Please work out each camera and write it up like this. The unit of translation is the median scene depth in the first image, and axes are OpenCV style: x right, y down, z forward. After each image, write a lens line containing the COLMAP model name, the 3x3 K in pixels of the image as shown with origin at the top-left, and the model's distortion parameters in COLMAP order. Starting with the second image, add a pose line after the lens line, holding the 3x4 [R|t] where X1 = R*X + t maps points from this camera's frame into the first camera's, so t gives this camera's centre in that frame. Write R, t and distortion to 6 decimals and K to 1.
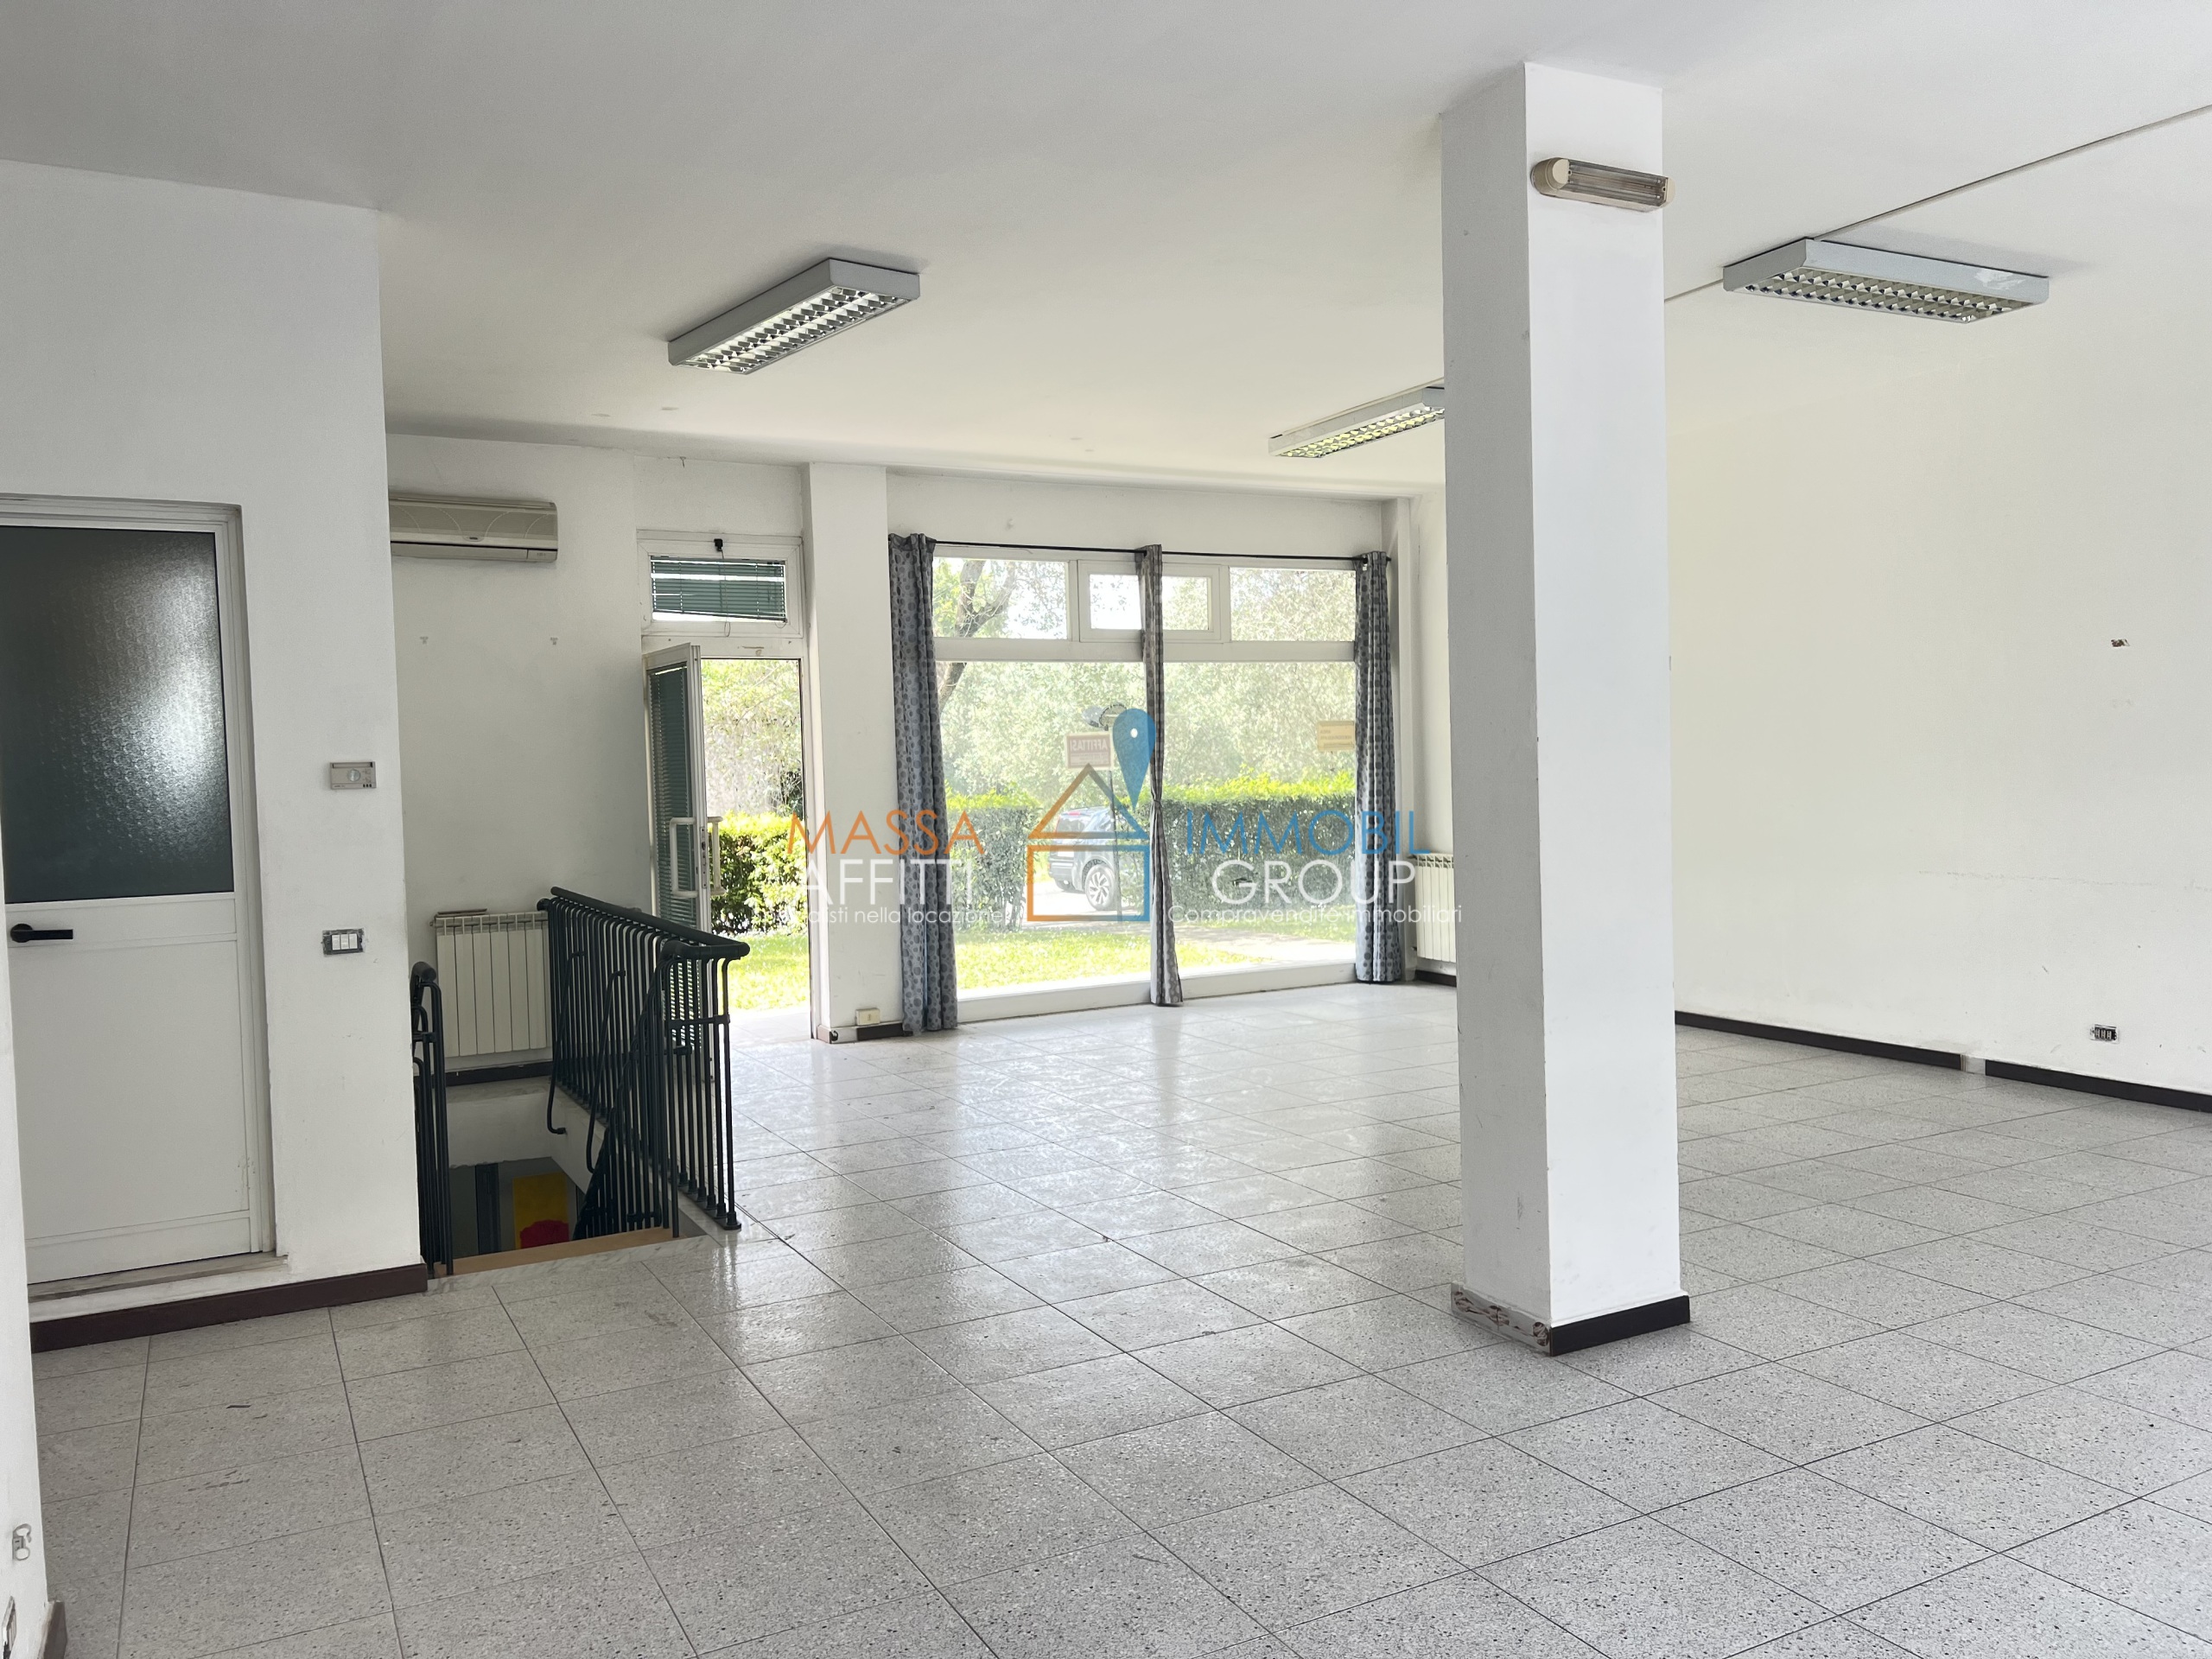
lens RADIAL K [[1660.8, 0, 1090.9], [0, 1660.8, 830.4], [0, 0, 1]] dist [0.050282, -0.057265]
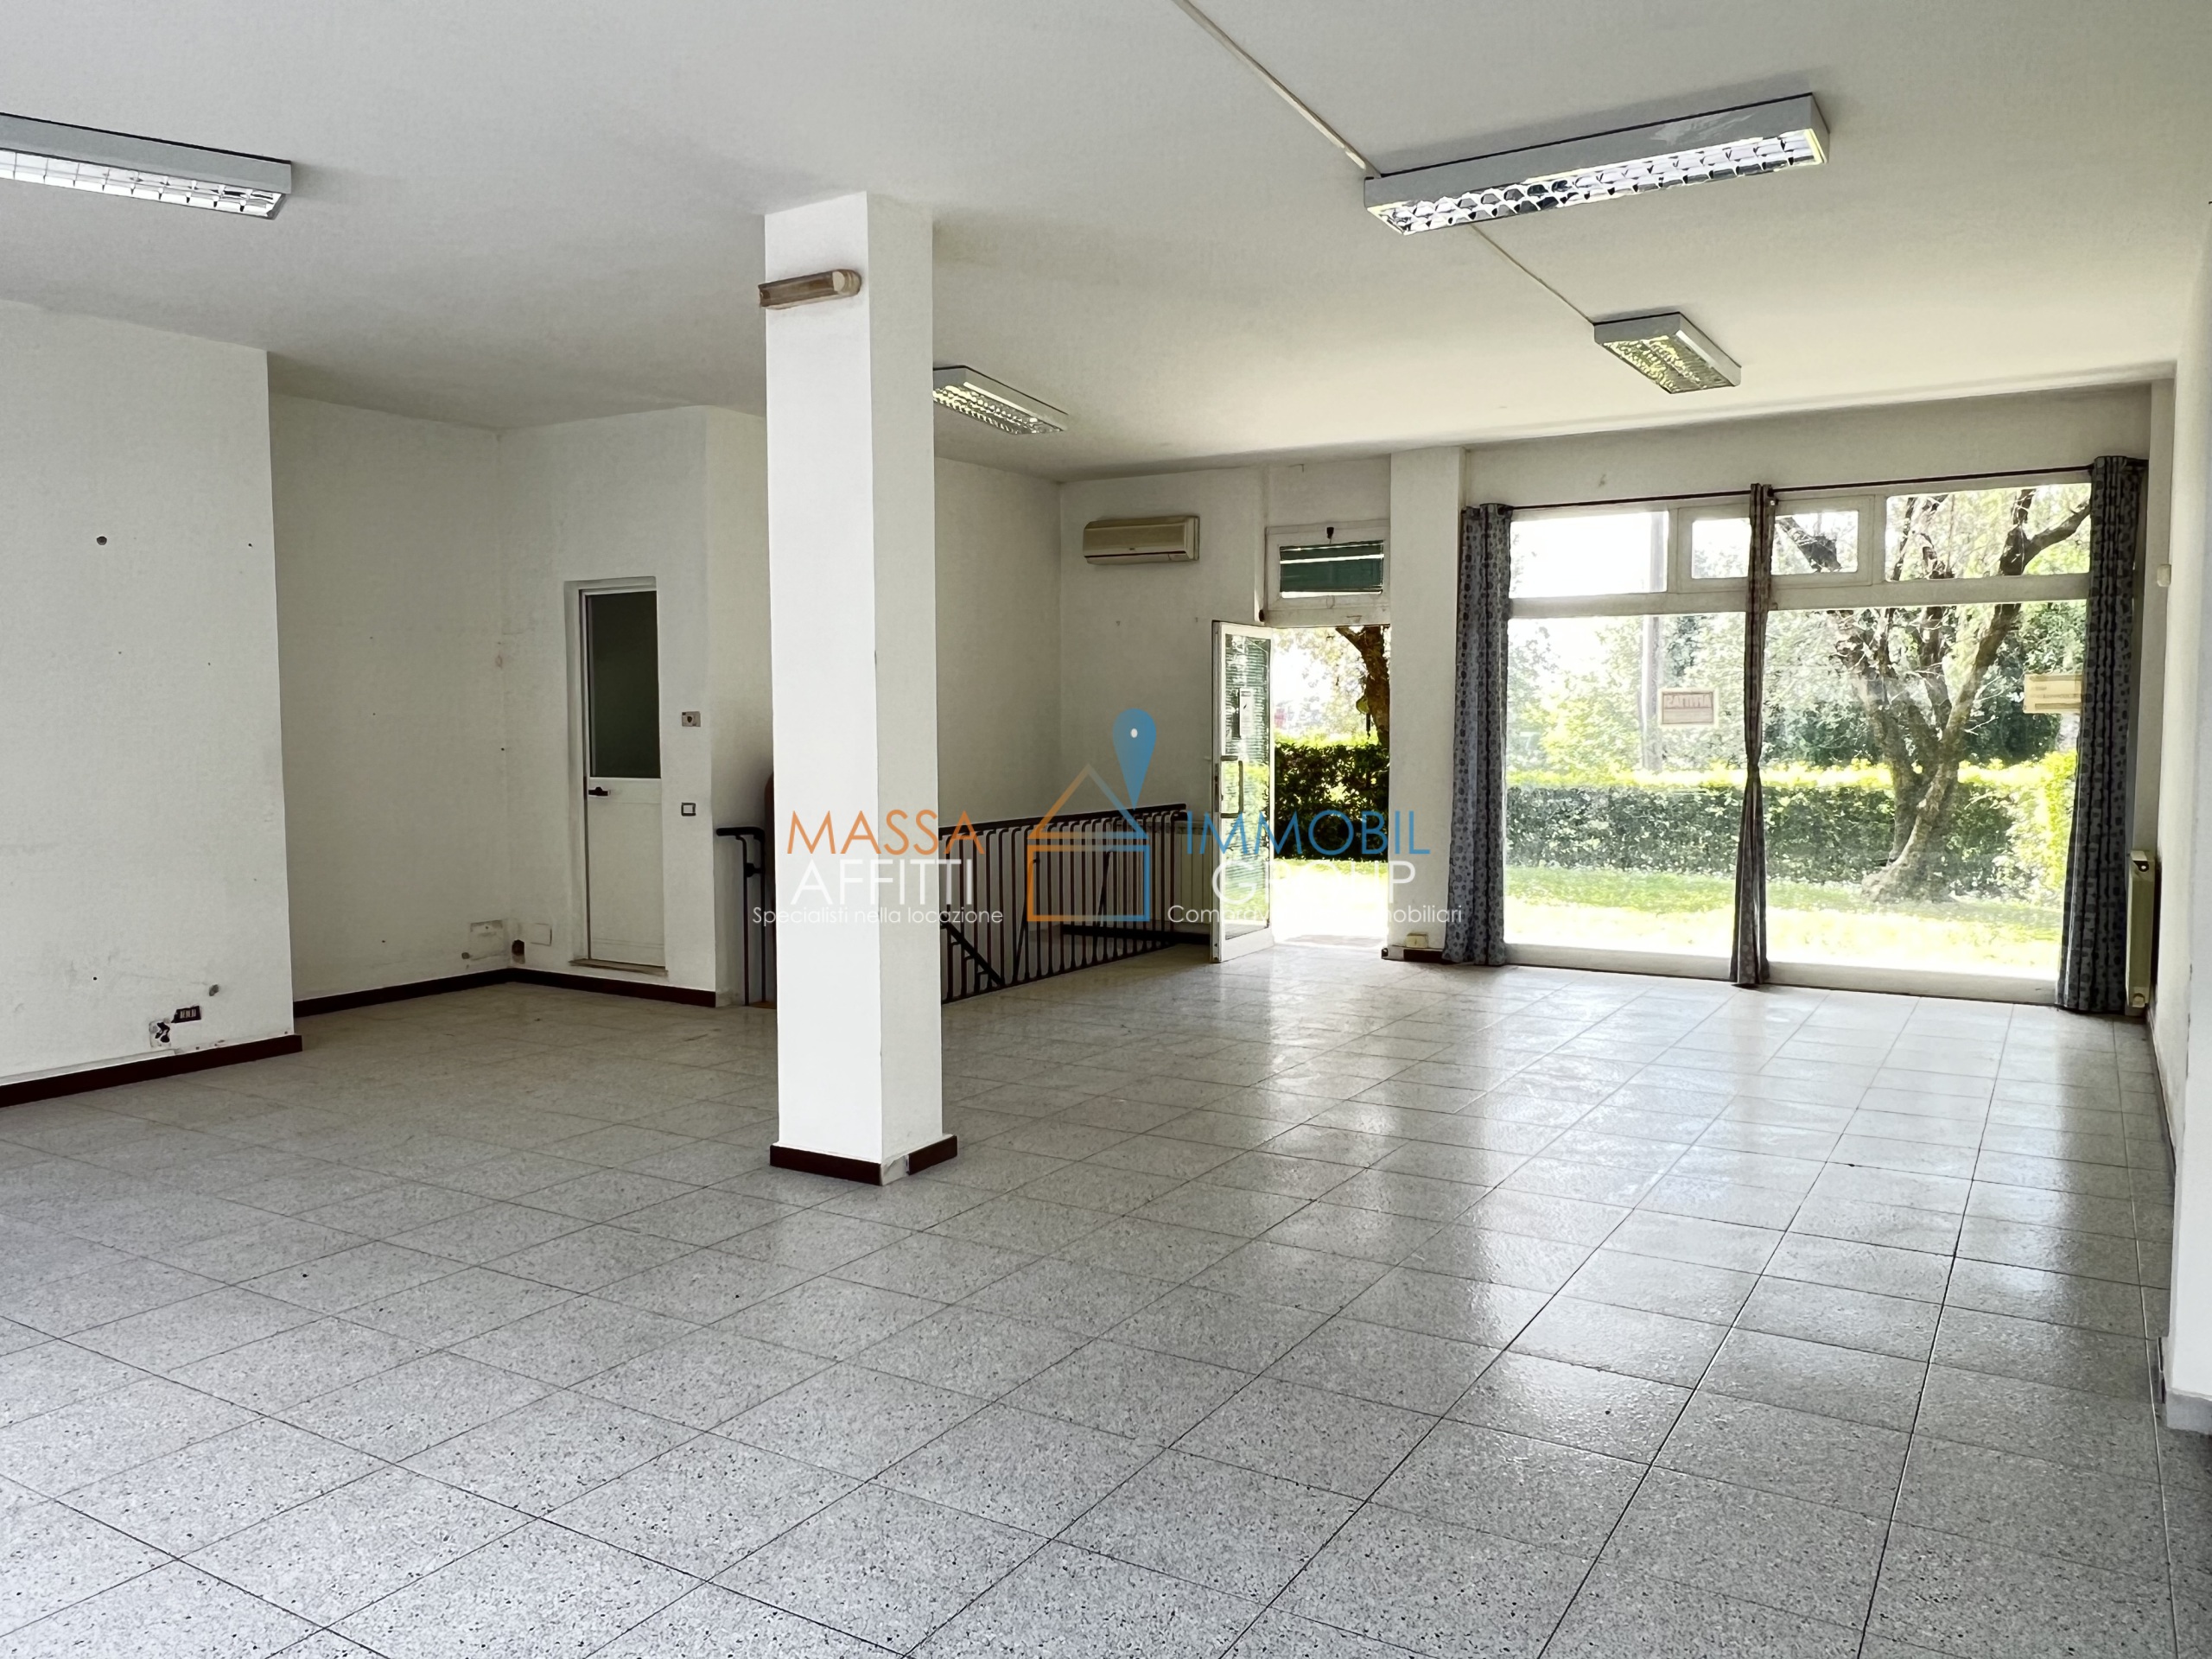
lens RADIAL K [[1628.9, 0, 1100.6], [0, 1628.9, 824.1], [0, 0, 1]] dist [0.004485, -0.005640]
pose [[0.510076, 0.079108, -0.856483, 1.345399], [-0.045847, 0.996847, 0.064768, -0.055478], [0.858906, 0.006230, 0.512095, 0.480742]]
